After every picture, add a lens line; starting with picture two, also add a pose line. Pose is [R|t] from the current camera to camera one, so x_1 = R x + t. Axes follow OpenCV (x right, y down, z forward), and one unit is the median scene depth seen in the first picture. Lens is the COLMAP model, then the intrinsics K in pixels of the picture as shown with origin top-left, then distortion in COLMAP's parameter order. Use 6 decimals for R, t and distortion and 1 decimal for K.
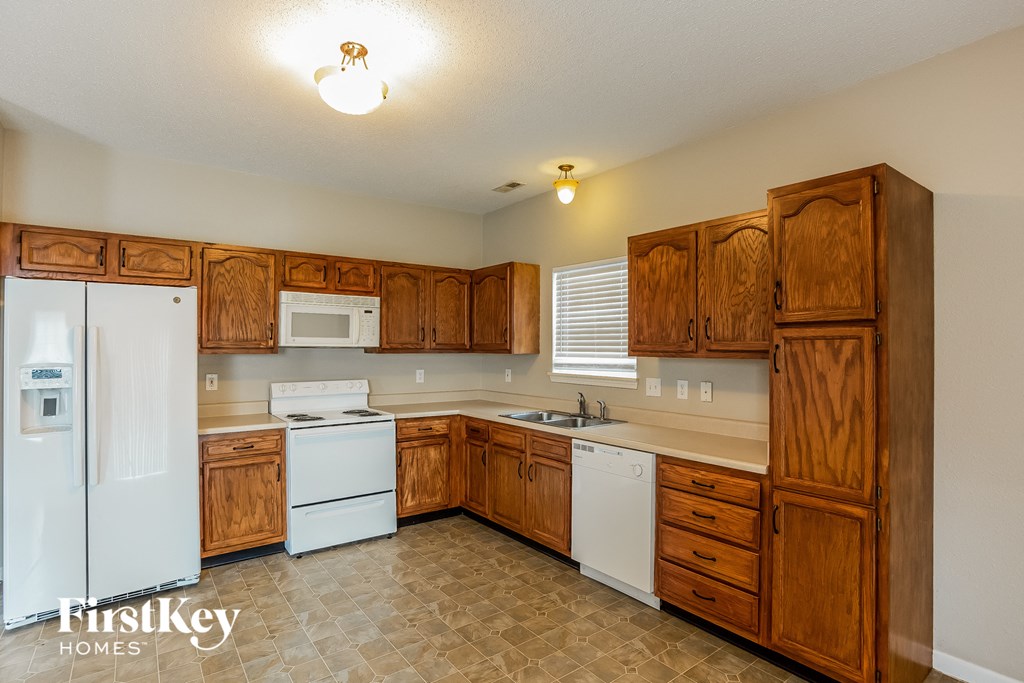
lens RADIAL K [[522.6, 0, 514.7], [0, 522.6, 346.5], [0, 0, 1]] dist [-0.002453, 0.000354]
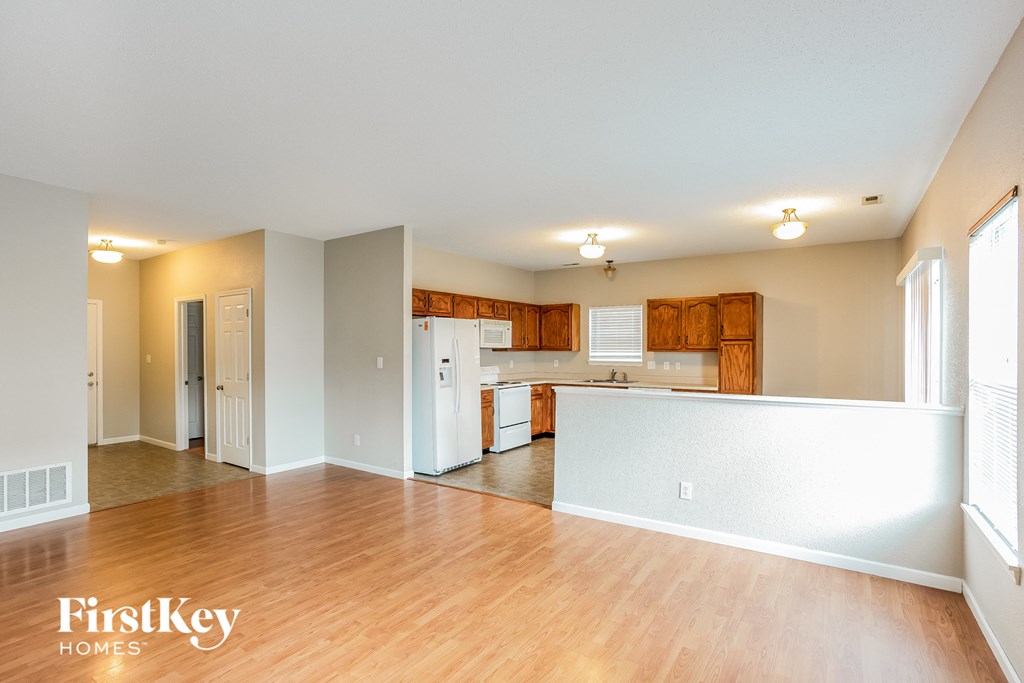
lens RADIAL K [[522.6, 0, 514.7], [0, 522.6, 346.5], [0, 0, 1]] dist [-0.002453, 0.000354]
pose [[0.933623, -0.001819, 0.358252, -1.056682], [0.001715, 0.999998, 0.000609, -0.005186], [-0.358253, 0.000045, 0.933625, -0.860150]]
